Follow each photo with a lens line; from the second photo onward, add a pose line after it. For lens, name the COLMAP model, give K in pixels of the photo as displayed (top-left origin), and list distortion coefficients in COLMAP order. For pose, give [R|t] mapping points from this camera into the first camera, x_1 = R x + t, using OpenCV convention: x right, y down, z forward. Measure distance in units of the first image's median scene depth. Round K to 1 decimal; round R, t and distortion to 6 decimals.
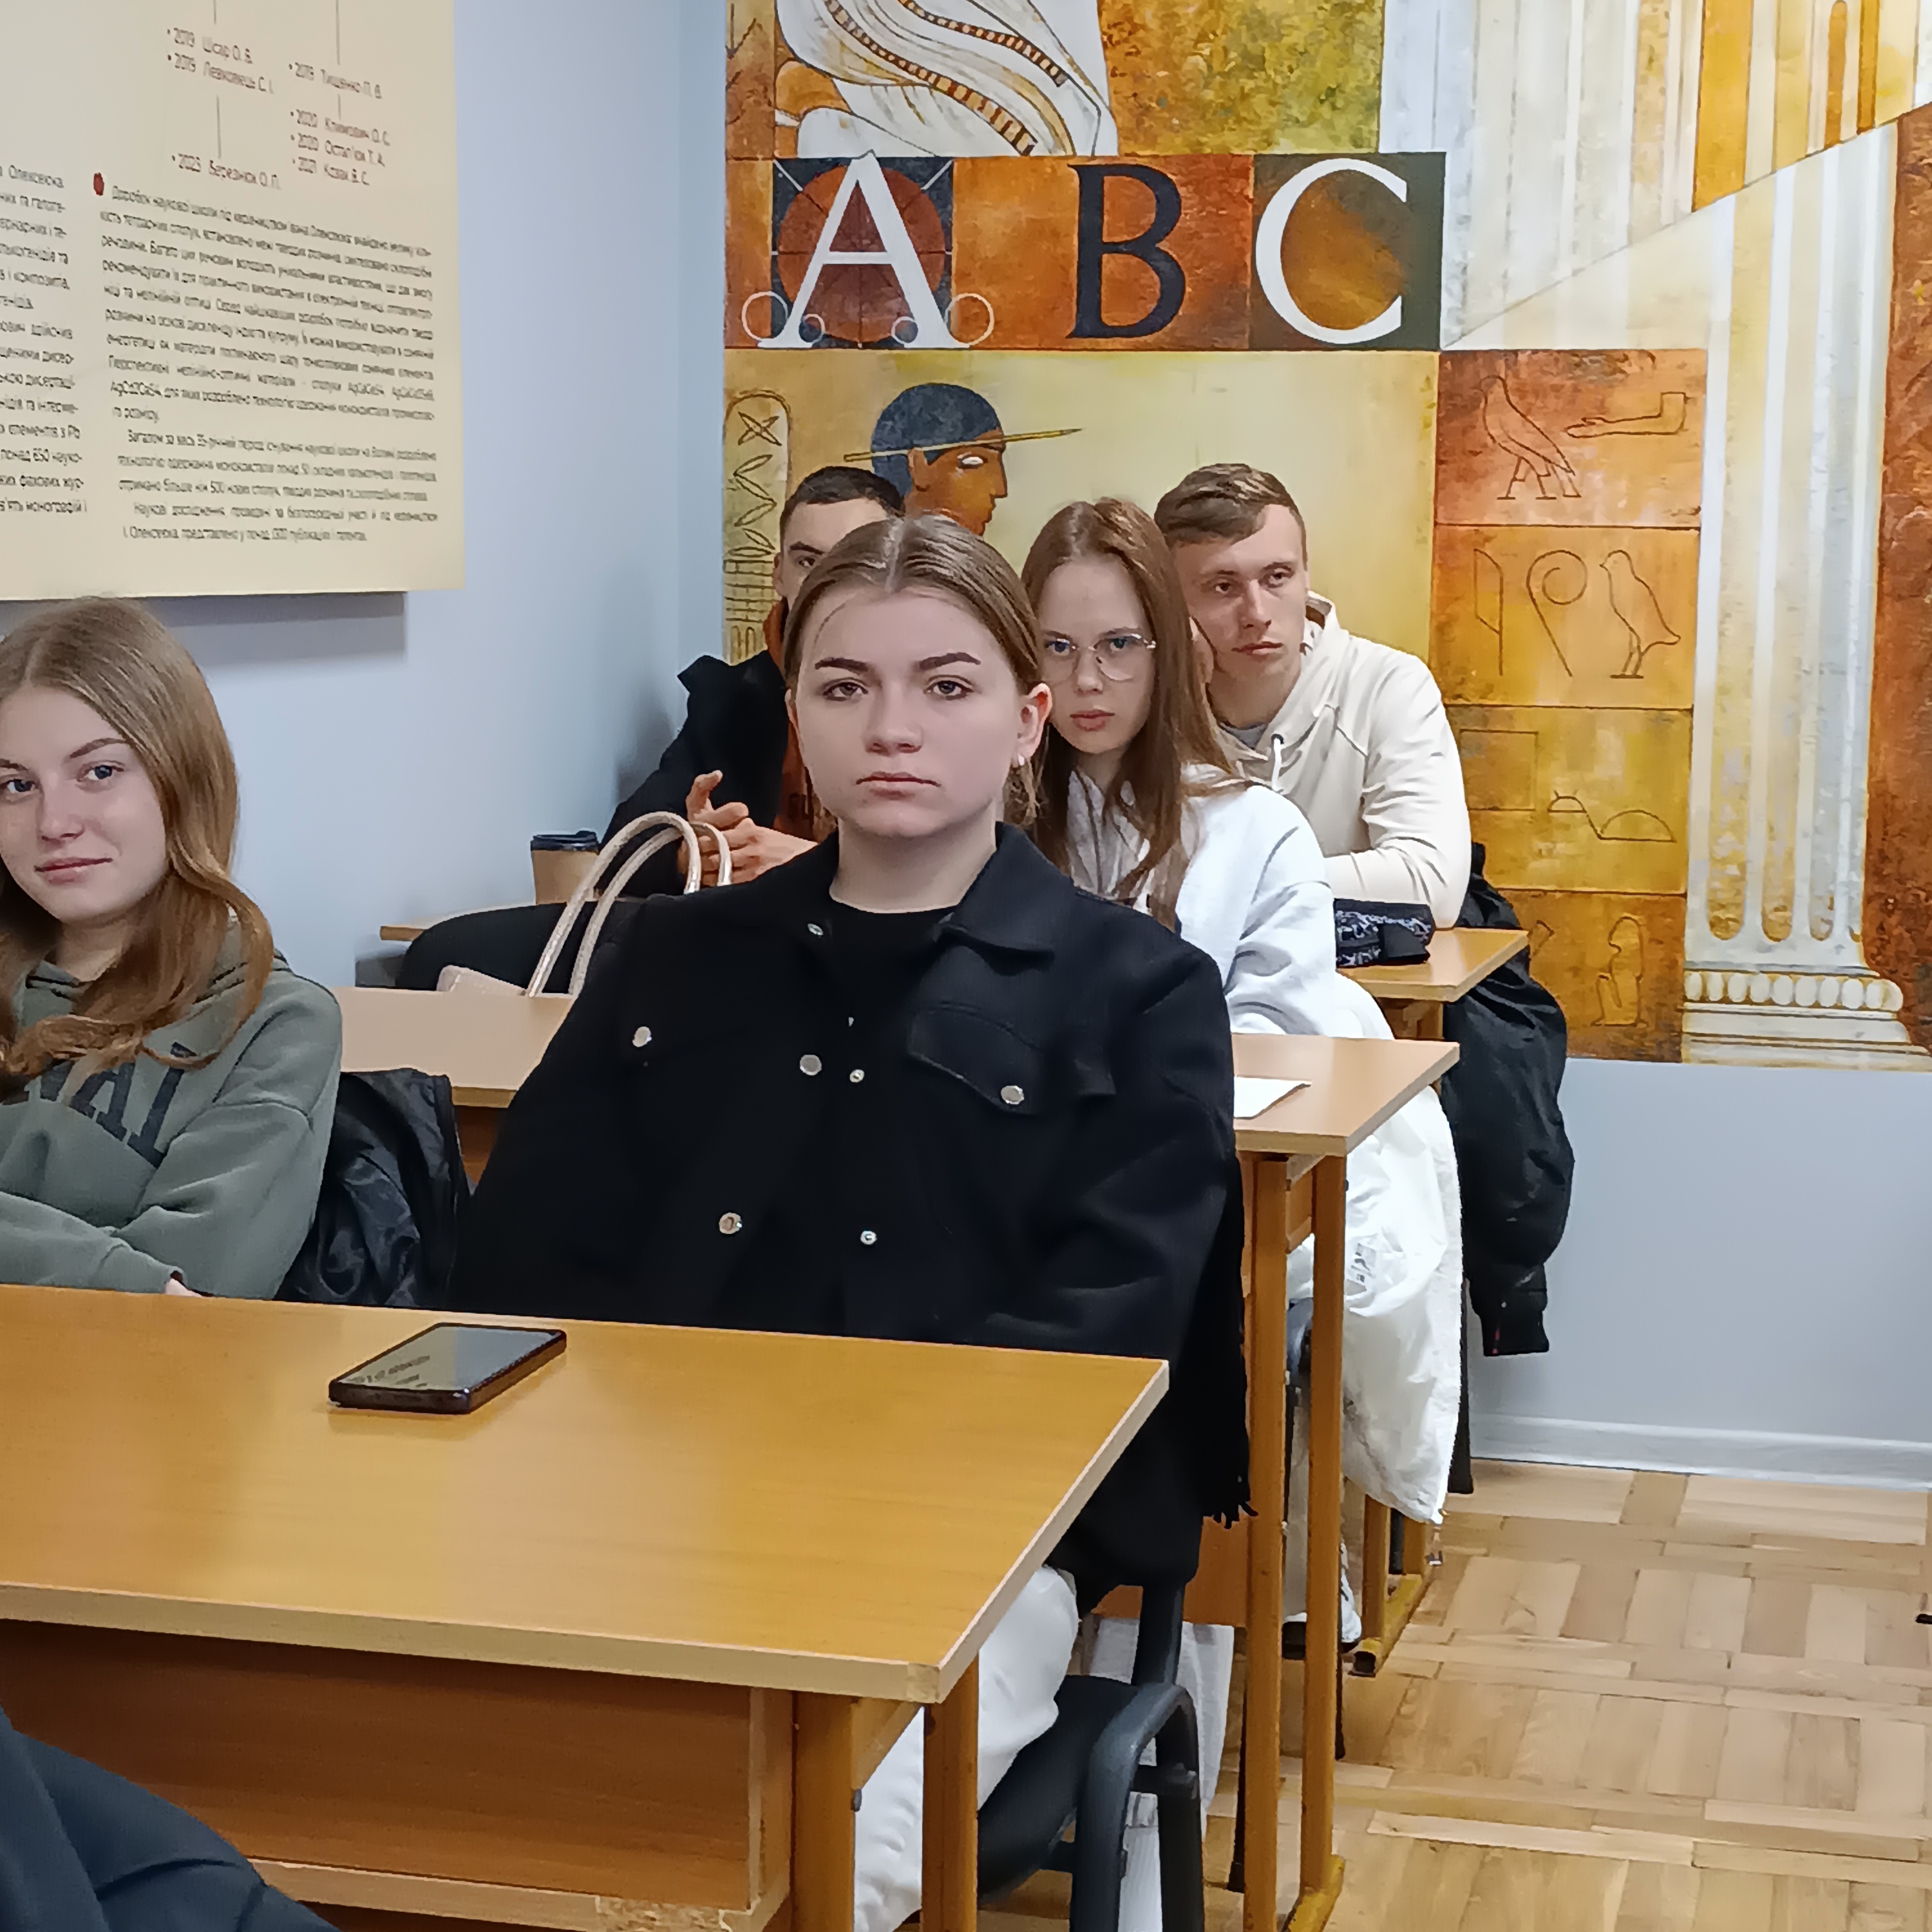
lens RADIAL K [[3710.2, 0, 964.5], [0, 3710.2, 1029.6], [0, 0, 1]] dist [0.041361, 0.000000]
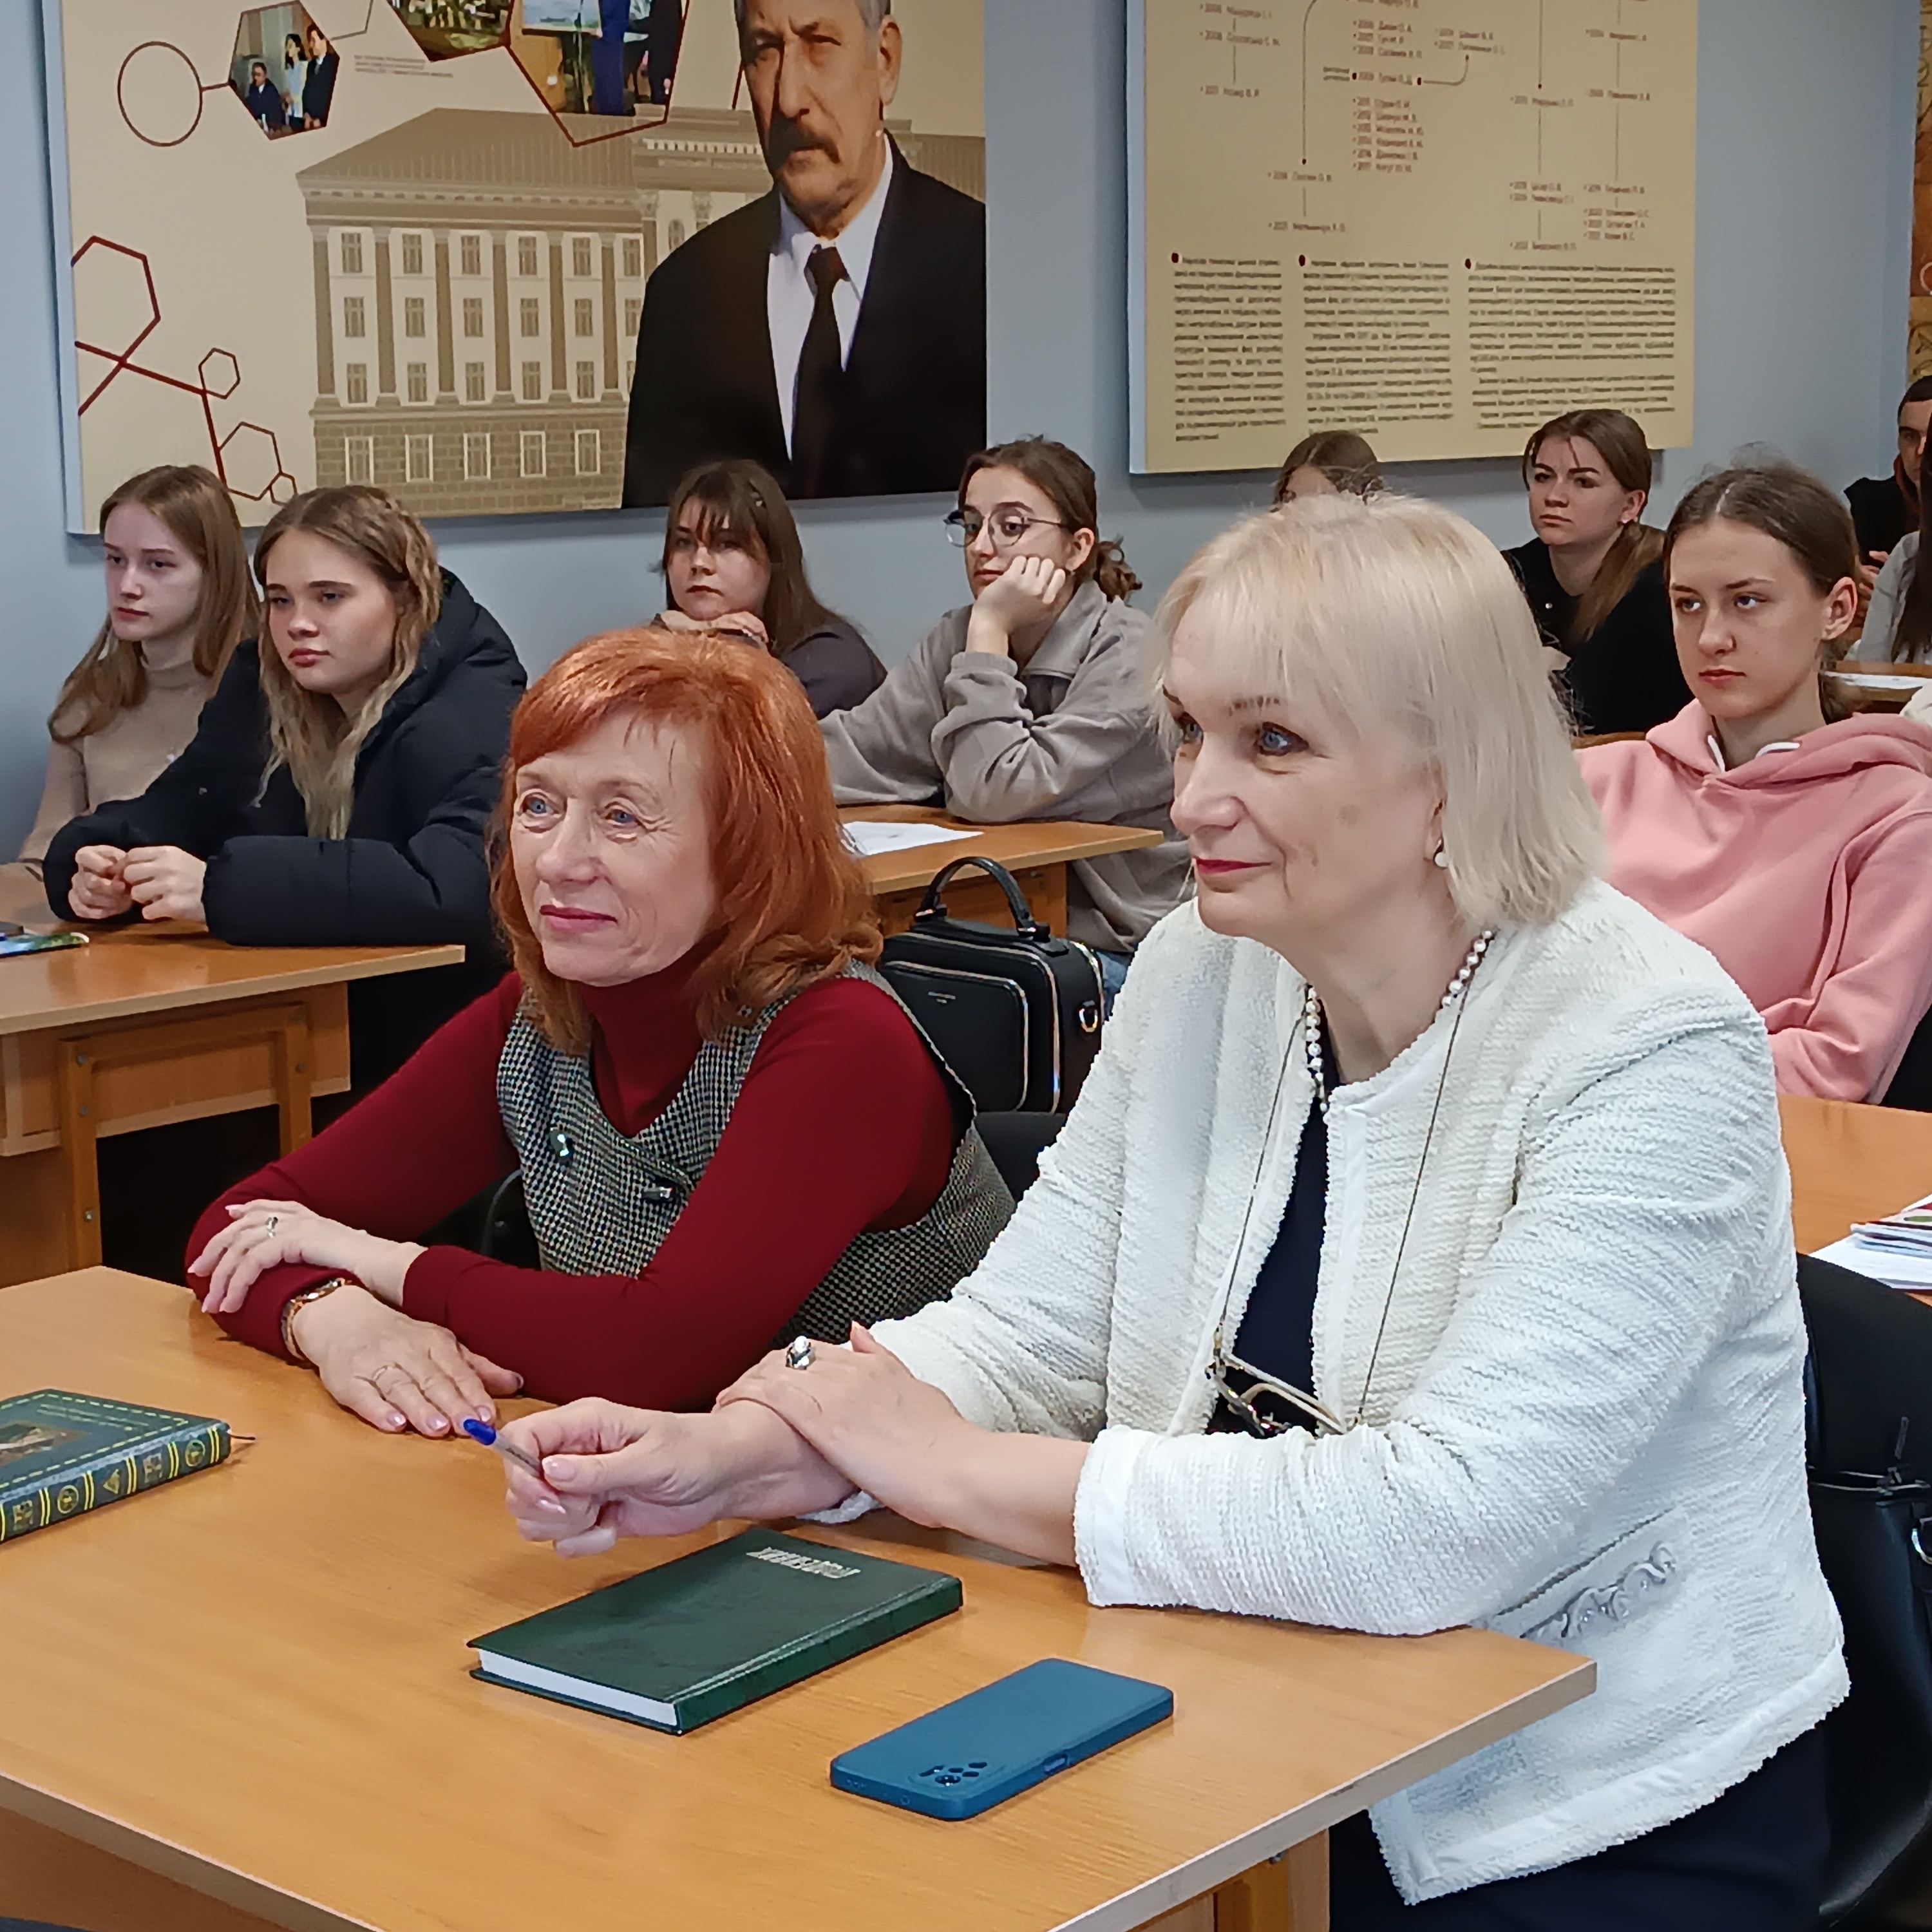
lens RADIAL K [[3552.9, 0, 965.6], [0, 3552.9, 963.2], [0, 0, 1]] dist [0.086243, 0.000000]
pose [[0.885787, 0.049998, -0.461390, 0.339636], [-0.035780, 0.998578, 0.039517, 0.073614], [0.462710, -0.018495, 0.886317, -0.680750]]
